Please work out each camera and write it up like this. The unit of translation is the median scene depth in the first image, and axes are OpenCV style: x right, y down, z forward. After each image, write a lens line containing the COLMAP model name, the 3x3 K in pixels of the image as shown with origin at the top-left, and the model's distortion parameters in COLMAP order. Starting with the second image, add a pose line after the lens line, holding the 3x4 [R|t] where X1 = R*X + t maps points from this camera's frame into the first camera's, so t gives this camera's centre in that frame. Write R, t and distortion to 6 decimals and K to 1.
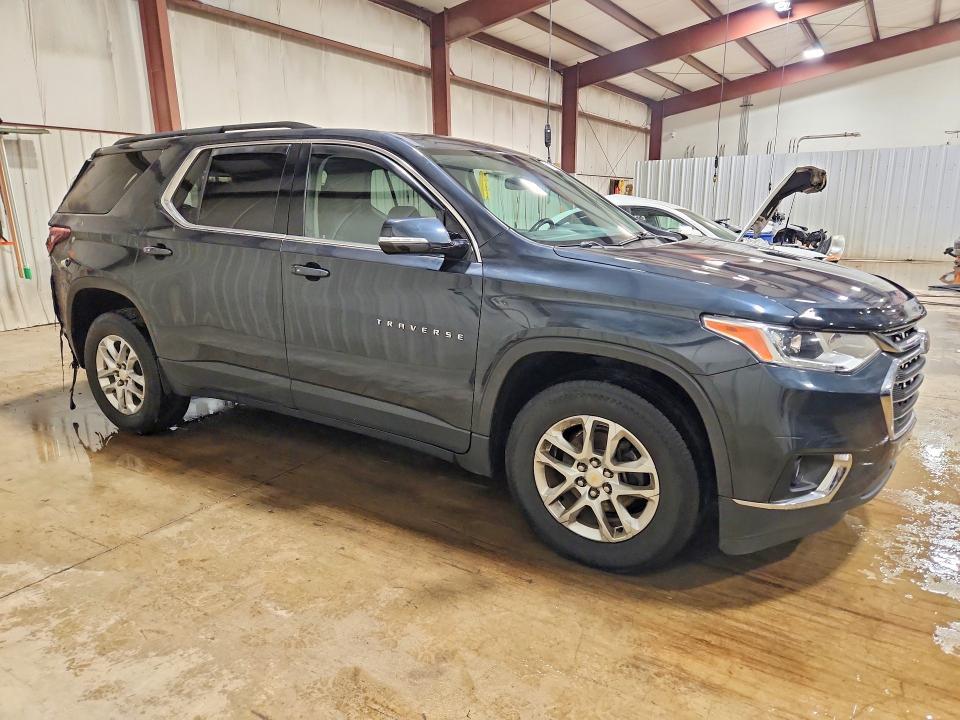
lens RADIAL K [[646.9, 0, 480.6], [0, 646.9, 365.2], [0, 0, 1]] dist [0.010927, -0.003901]
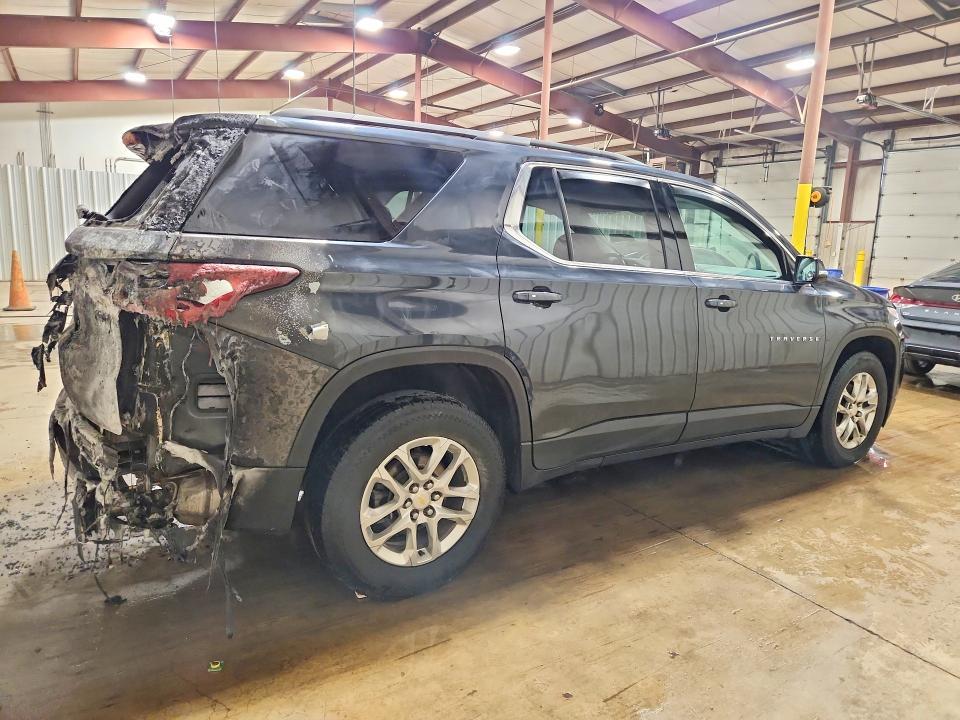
lens RADIAL K [[662.8, 0, 479.5], [0, 662.8, 356.4], [0, 0, 1]] dist [-0.010520, -0.007796]
pose [[0.438970, -0.139231, 0.887648, -1.389315], [0.177287, 0.981920, 0.066344, -0.197114], [-0.880837, 0.128245, 0.455718, 0.842717]]
